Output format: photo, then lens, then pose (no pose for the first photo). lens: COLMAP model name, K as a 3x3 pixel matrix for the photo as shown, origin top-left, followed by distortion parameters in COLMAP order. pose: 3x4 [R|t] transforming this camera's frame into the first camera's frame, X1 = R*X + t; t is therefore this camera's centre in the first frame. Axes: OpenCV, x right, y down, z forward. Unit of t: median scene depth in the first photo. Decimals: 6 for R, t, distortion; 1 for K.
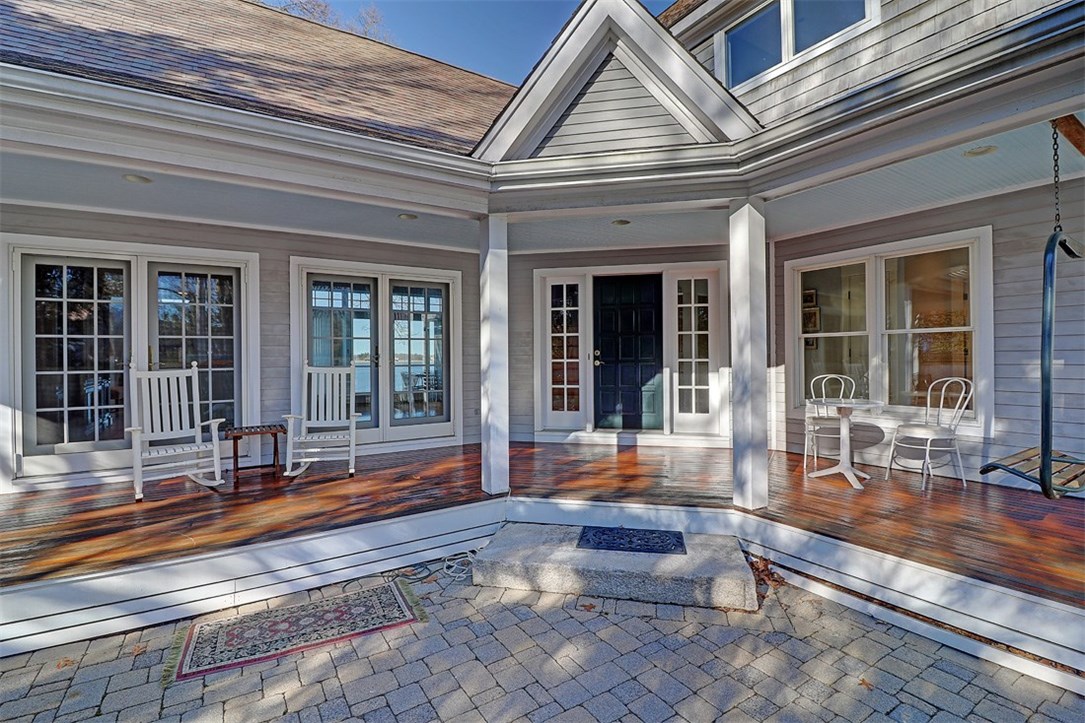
lens RADIAL K [[508.1, 0, 527.6], [0, 508.1, 360.9], [0, 0, 1]] dist [-0.017249, -0.000007]
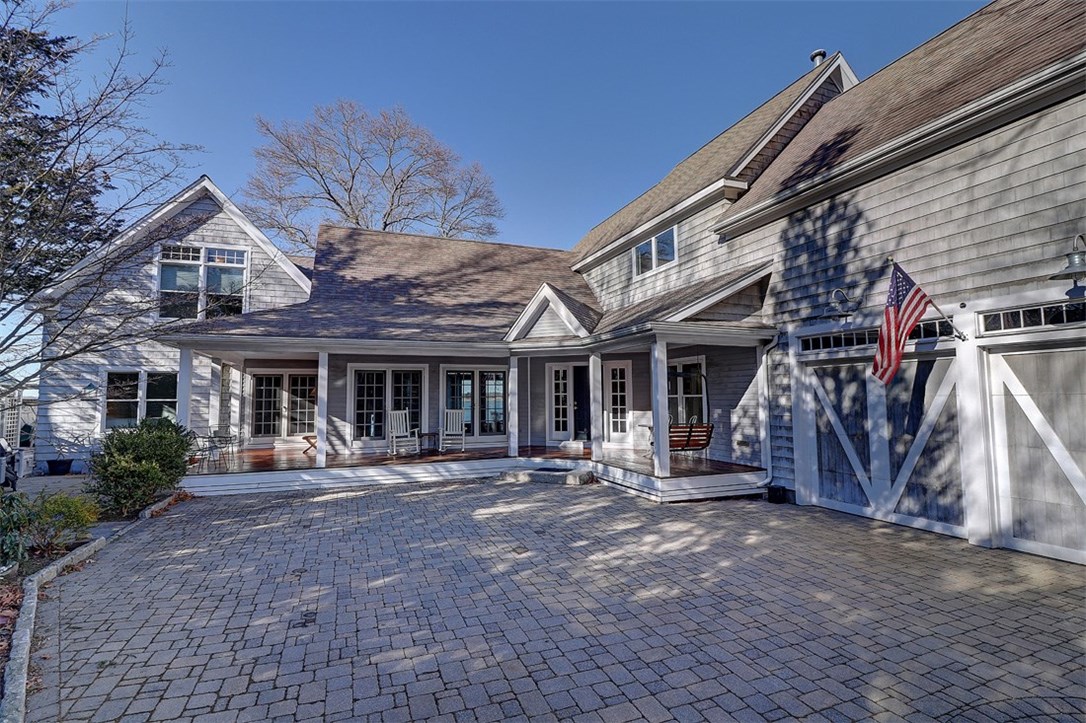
lens RADIAL K [[508.5, 0, 528.1], [0, 508.5, 360.9], [0, 0, 1]] dist [-0.017249, -0.000007]
pose [[0.978797, -0.014328, -0.204332, 0.471810], [-0.001512, 0.997018, -0.077155, -0.034393], [0.204828, 0.075828, 0.975856, -1.361293]]
